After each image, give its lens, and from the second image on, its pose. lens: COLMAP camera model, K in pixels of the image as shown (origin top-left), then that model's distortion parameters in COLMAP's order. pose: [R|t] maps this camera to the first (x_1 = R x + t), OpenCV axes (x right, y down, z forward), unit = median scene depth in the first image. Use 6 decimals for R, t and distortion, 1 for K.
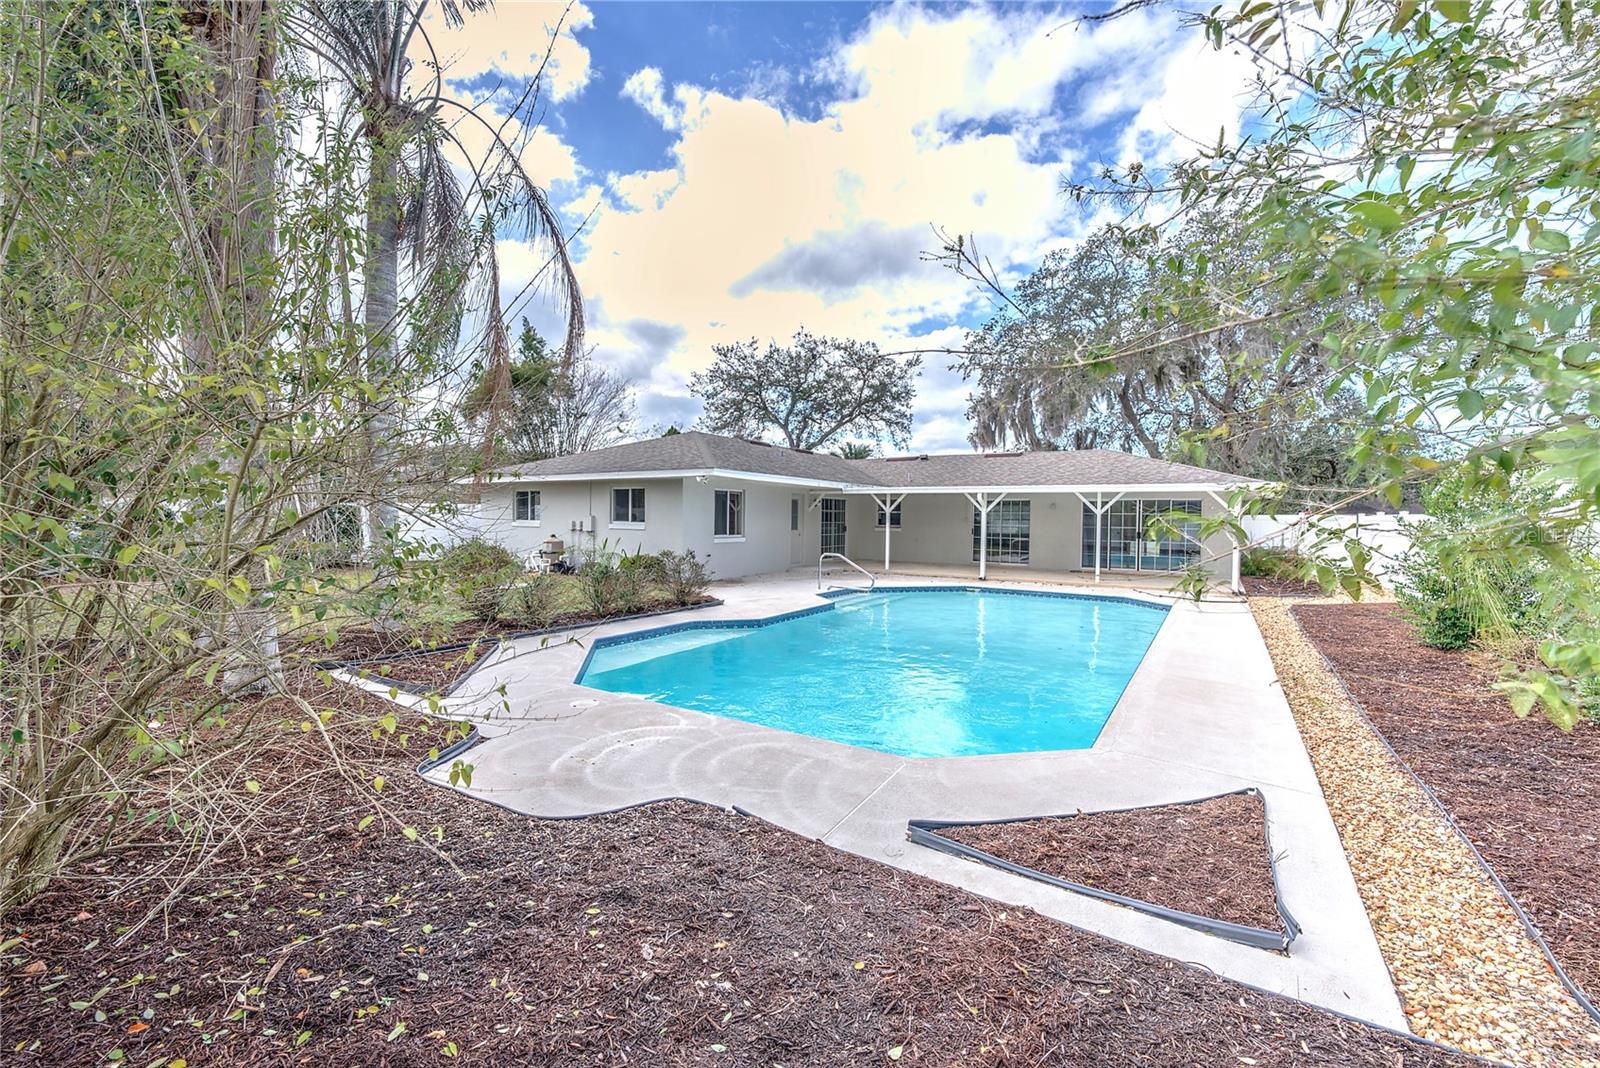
lens RADIAL K [[634.1, 0, 800.0], [0, 634.1, 534.0], [0, 0, 1]] dist [0.000114, -0.000159]
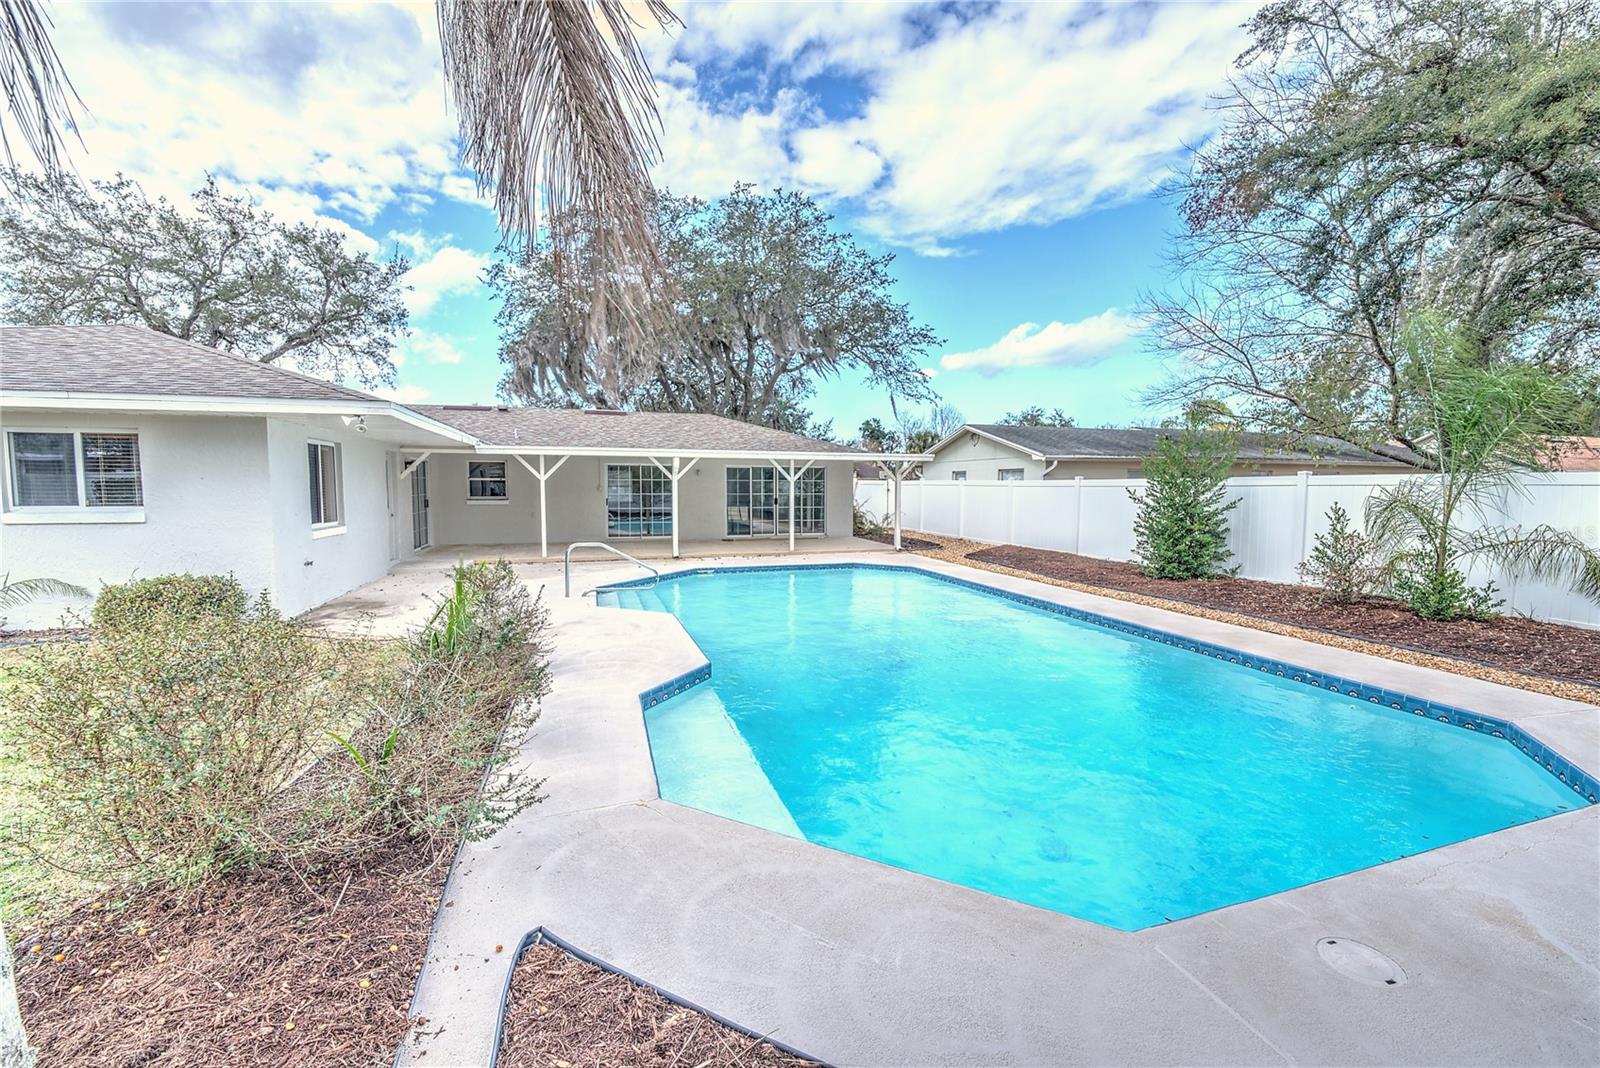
lens RADIAL K [[653.9, 0, 800.0], [0, 653.9, 534.0], [0, 0, 1]] dist [0.000702, -0.000065]
pose [[0.654370, -0.069716, 0.752954, -0.278014], [0.026466, 0.997242, 0.069334, -0.018340], [-0.755712, -0.025442, 0.654410, 0.309909]]
